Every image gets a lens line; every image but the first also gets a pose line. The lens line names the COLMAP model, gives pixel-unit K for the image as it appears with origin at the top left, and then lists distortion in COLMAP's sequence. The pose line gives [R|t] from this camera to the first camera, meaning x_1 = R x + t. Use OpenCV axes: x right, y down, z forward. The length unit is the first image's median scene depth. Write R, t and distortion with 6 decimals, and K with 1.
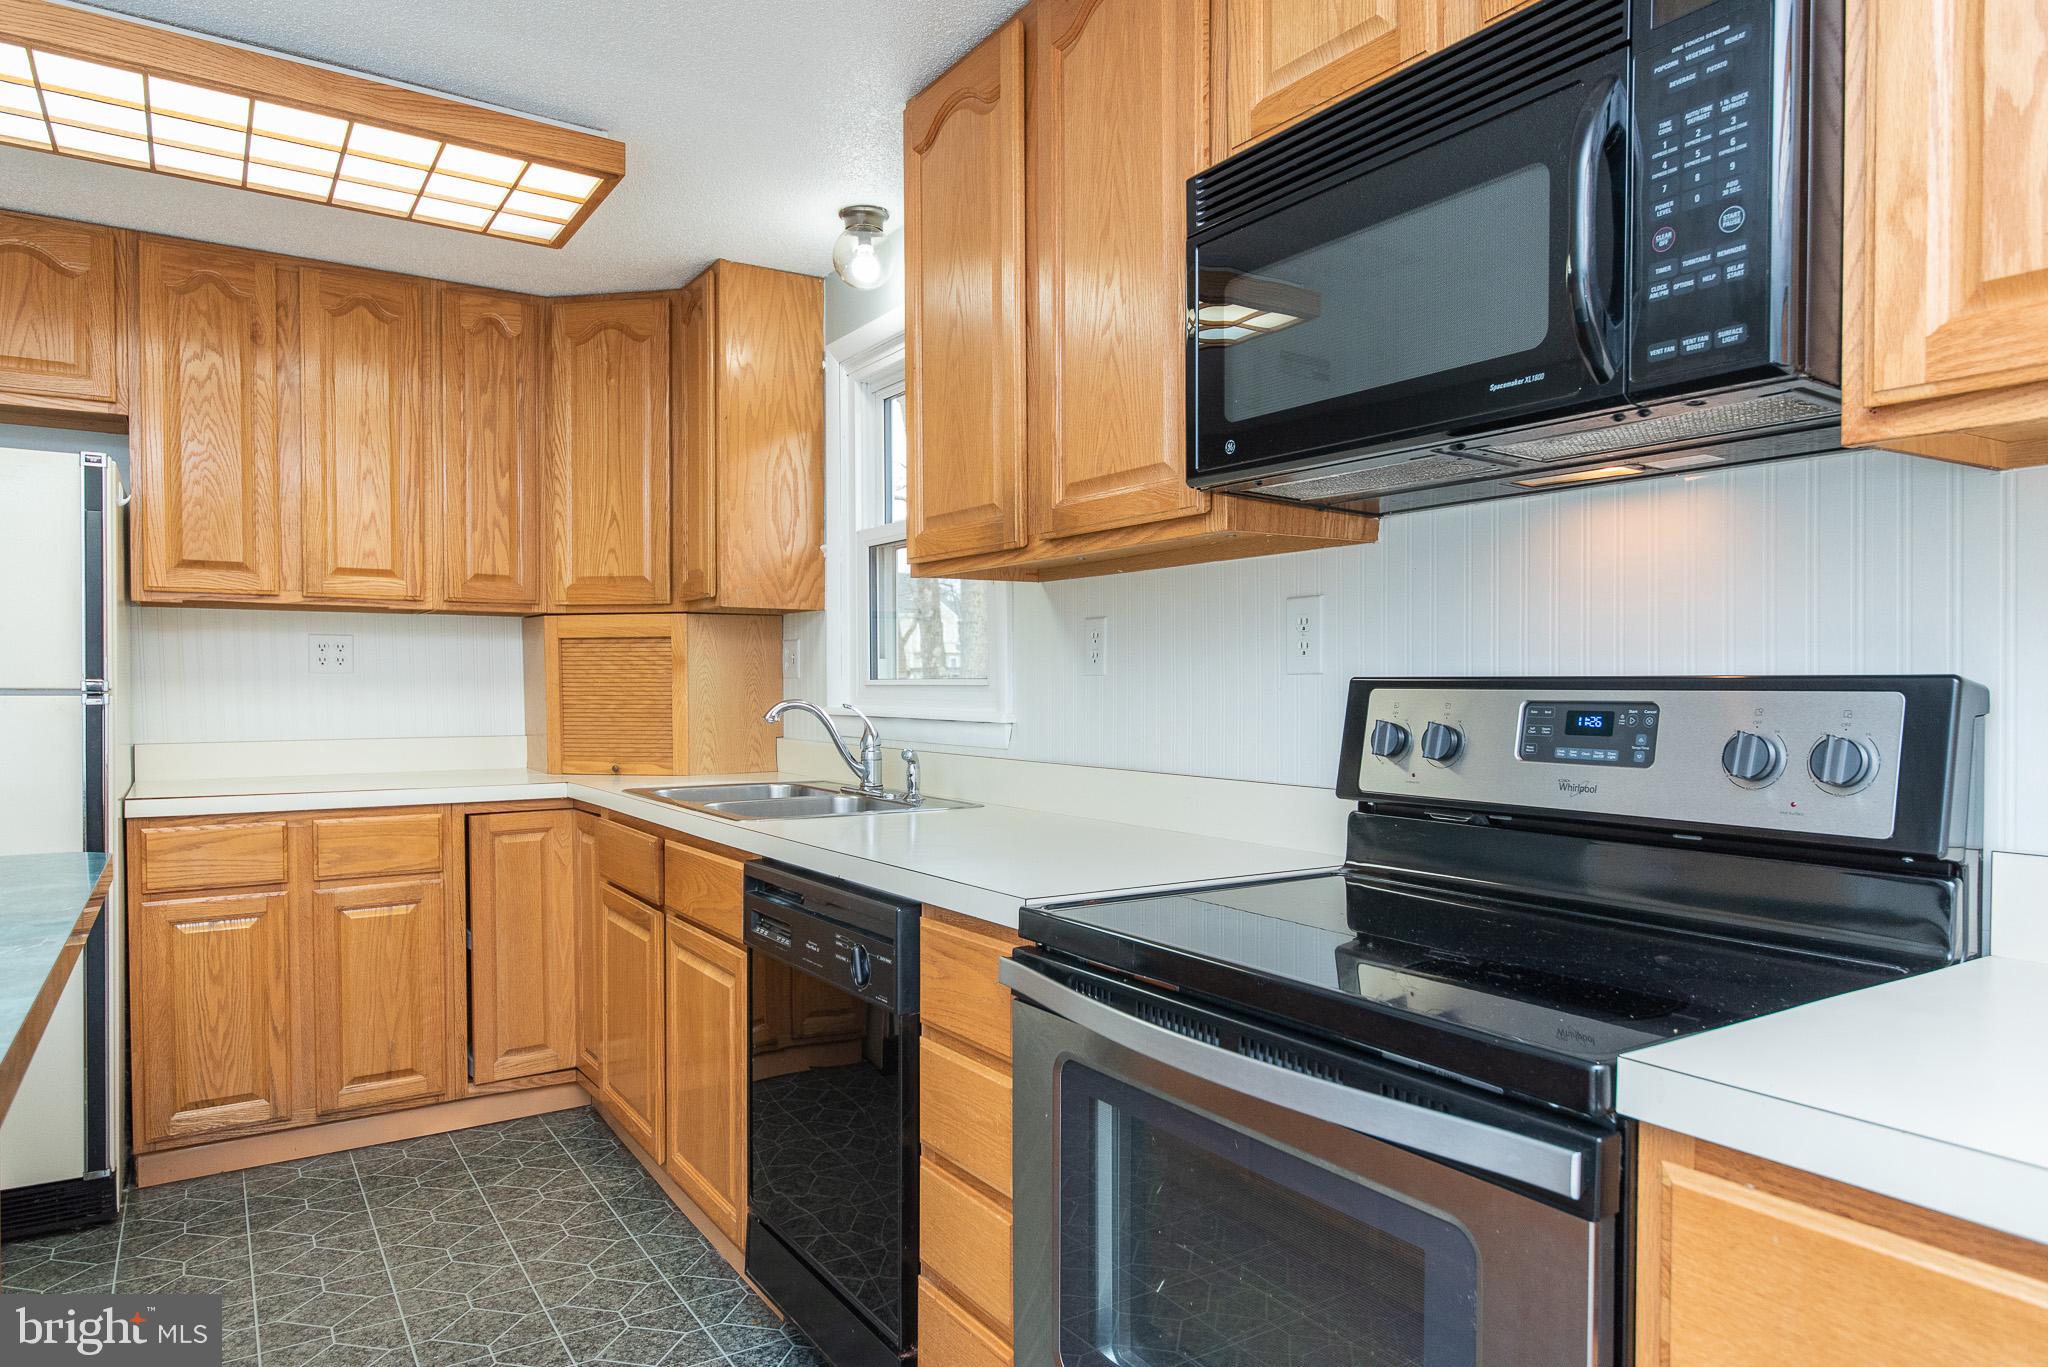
lens RADIAL K [[1256.8, 0, 1024.0], [0, 1256.8, 712.8], [0, 0, 1]] dist [-0.006336, -0.003939]
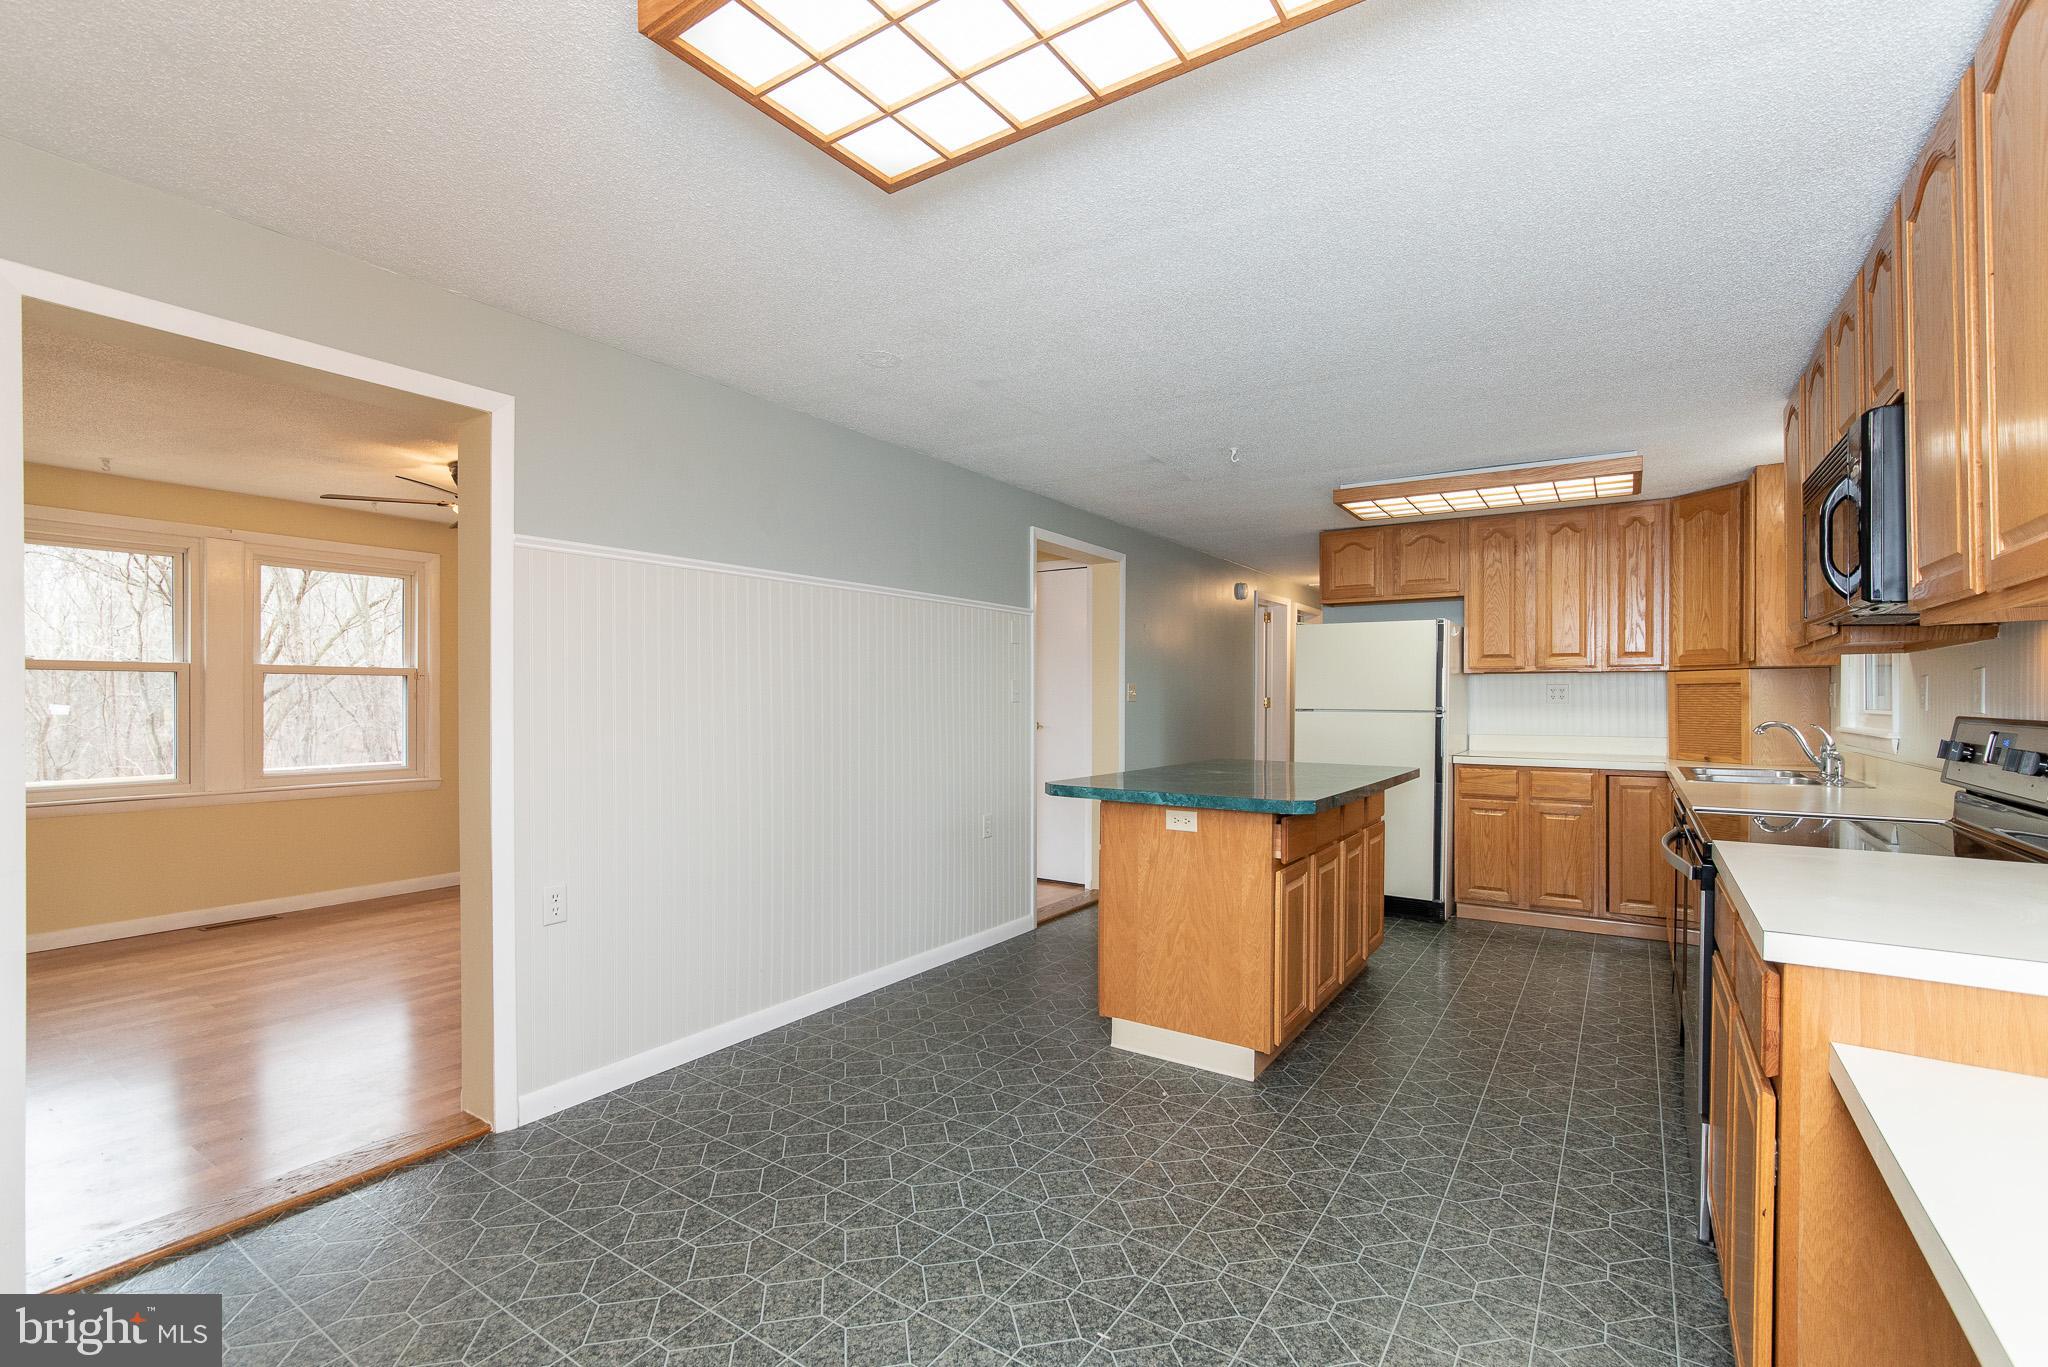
lens RADIAL K [[887.8, 0, 1040.3], [0, 887.8, 699.5], [0, 0, 1]] dist [0.000572, 0.000149]
pose [[0.396421, 0.000174, -0.918069, 0.502702], [-0.023057, 0.999686, -0.009767, -0.004640], [0.917779, 0.025039, 0.396300, -0.395036]]
